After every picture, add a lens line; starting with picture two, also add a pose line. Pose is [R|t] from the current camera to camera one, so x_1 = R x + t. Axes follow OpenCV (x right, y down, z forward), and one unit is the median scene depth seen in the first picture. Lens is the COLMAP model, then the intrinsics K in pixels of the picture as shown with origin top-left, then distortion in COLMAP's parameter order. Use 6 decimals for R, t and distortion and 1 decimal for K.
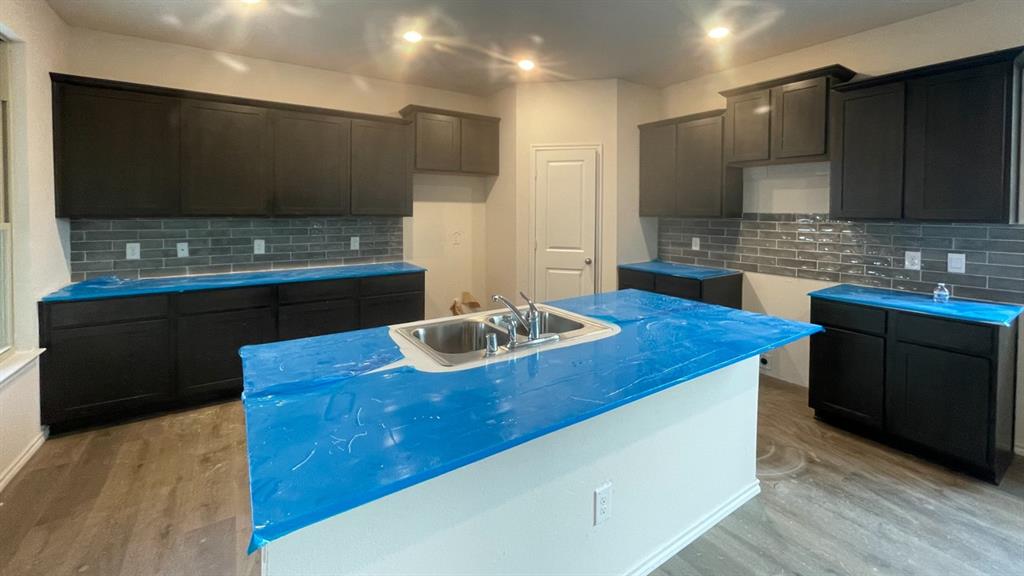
lens RADIAL K [[417.5, 0, 511.8], [0, 417.5, 219.2], [0, 0, 1]] dist [0.001549, 0.000191]
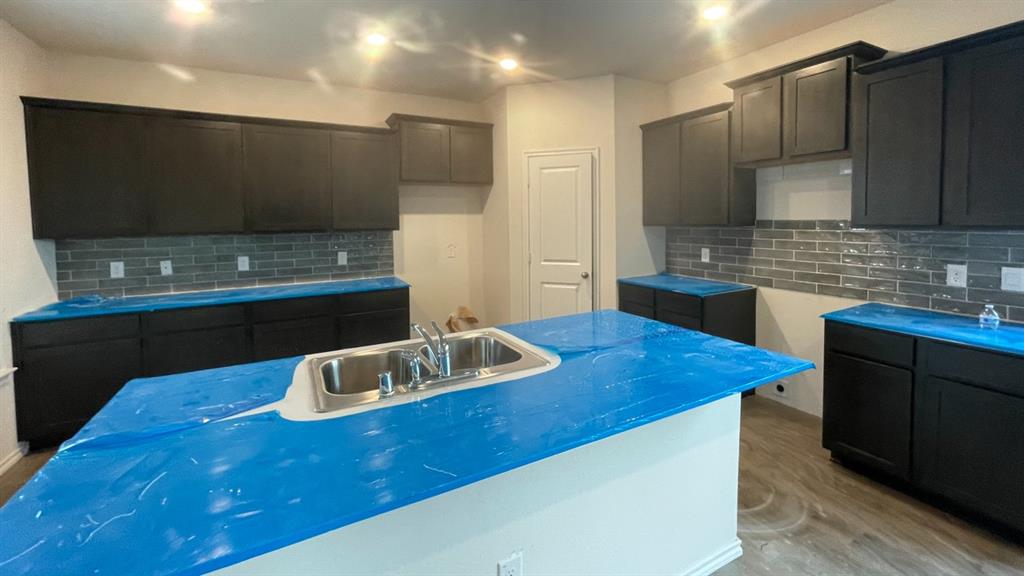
lens RADIAL K [[416.1, 0, 513.2], [0, 416.1, 236.2], [0, 0, 1]] dist [0.000219, -0.000049]
pose [[0.995103, -0.015170, -0.097670, 0.144183], [0.017197, 0.999653, 0.019941, -0.008216], [0.097333, -0.021523, 0.995019, 0.085647]]
